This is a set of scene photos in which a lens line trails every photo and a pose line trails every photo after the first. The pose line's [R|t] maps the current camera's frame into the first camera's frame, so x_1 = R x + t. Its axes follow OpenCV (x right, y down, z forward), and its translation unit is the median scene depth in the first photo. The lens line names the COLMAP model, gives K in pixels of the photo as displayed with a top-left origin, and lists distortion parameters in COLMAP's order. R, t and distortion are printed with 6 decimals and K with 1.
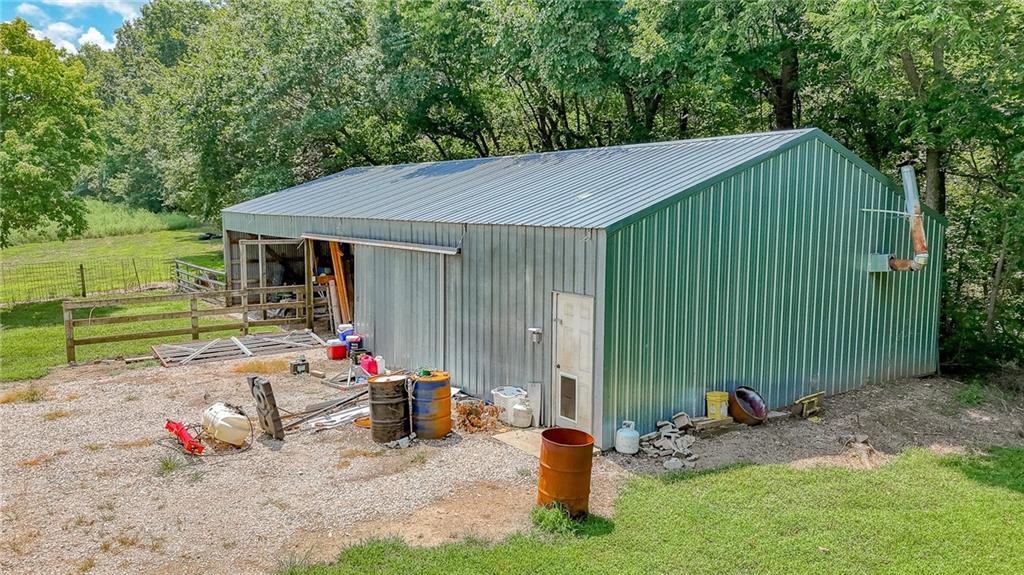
lens RADIAL K [[748.9, 0, 509.6], [0, 748.9, 289.1], [0, 0, 1]] dist [0.081105, -0.078925]
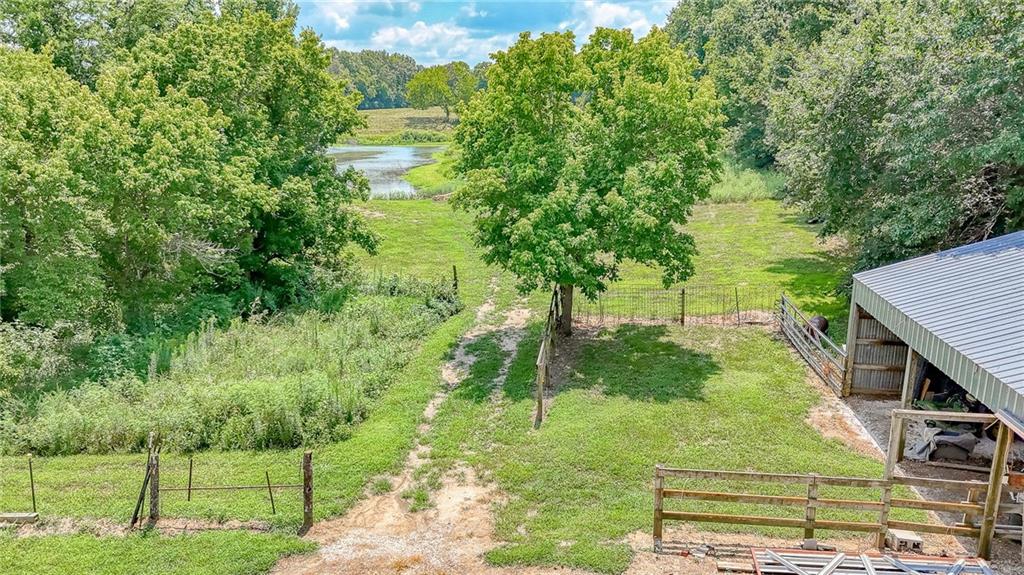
lens RADIAL K [[748.9, 0, 509.6], [0, 748.9, 289.1], [0, 0, 1]] dist [0.081105, -0.078925]
pose [[0.736668, 0.159977, -0.657060, -0.130218], [-0.079358, 0.985353, 0.150936, -0.173453], [0.671582, -0.059047, 0.738574, 0.203141]]
